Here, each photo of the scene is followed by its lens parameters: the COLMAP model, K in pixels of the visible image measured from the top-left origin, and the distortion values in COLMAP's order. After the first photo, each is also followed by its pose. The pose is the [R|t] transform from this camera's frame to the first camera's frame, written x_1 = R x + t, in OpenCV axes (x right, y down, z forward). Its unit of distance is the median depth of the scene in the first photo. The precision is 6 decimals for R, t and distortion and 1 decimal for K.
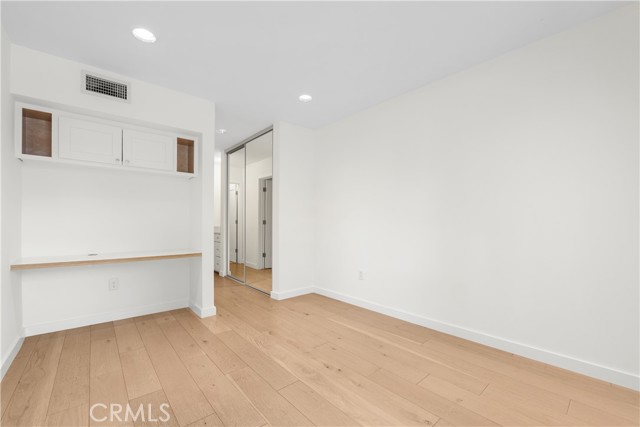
lens RADIAL K [[266.0, 0, 320.9], [0, 266.0, 227.6], [0, 0, 1]] dist [-0.010267, -0.000032]
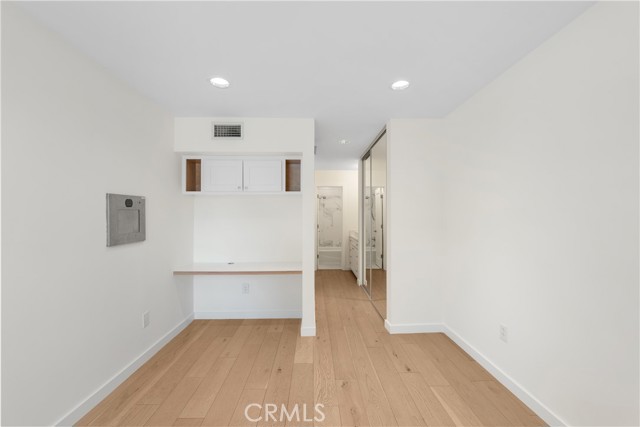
lens RADIAL K [[260.4, 0, 320.0], [0, 260.4, 213.5], [0, 0, 1]] dist [-0.010179, 0.000164]
pose [[0.773946, -0.012429, -0.633130, 0.248012], [-0.004983, 0.999657, -0.025716, -0.103605], [0.633232, 0.023057, 0.773618, 0.300872]]
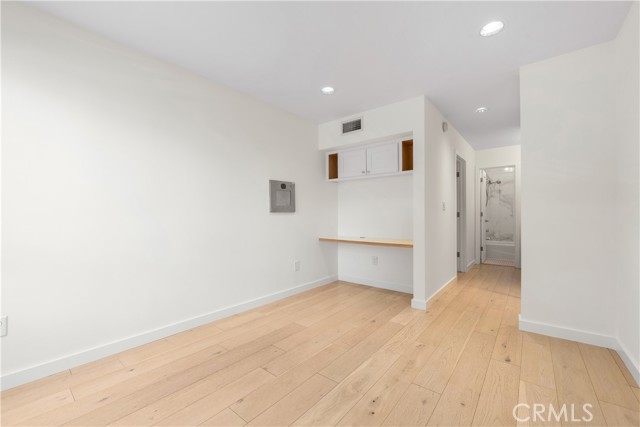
lens RADIAL K [[260.4, 0, 320.0], [0, 260.4, 213.5], [0, 0, 1]] dist [-0.010179, 0.000164]
pose [[0.172647, -0.009560, -0.984937, 0.537628], [-0.013600, 0.999834, -0.012089, -0.011513], [0.984890, 0.015483, 0.172489, 0.500458]]
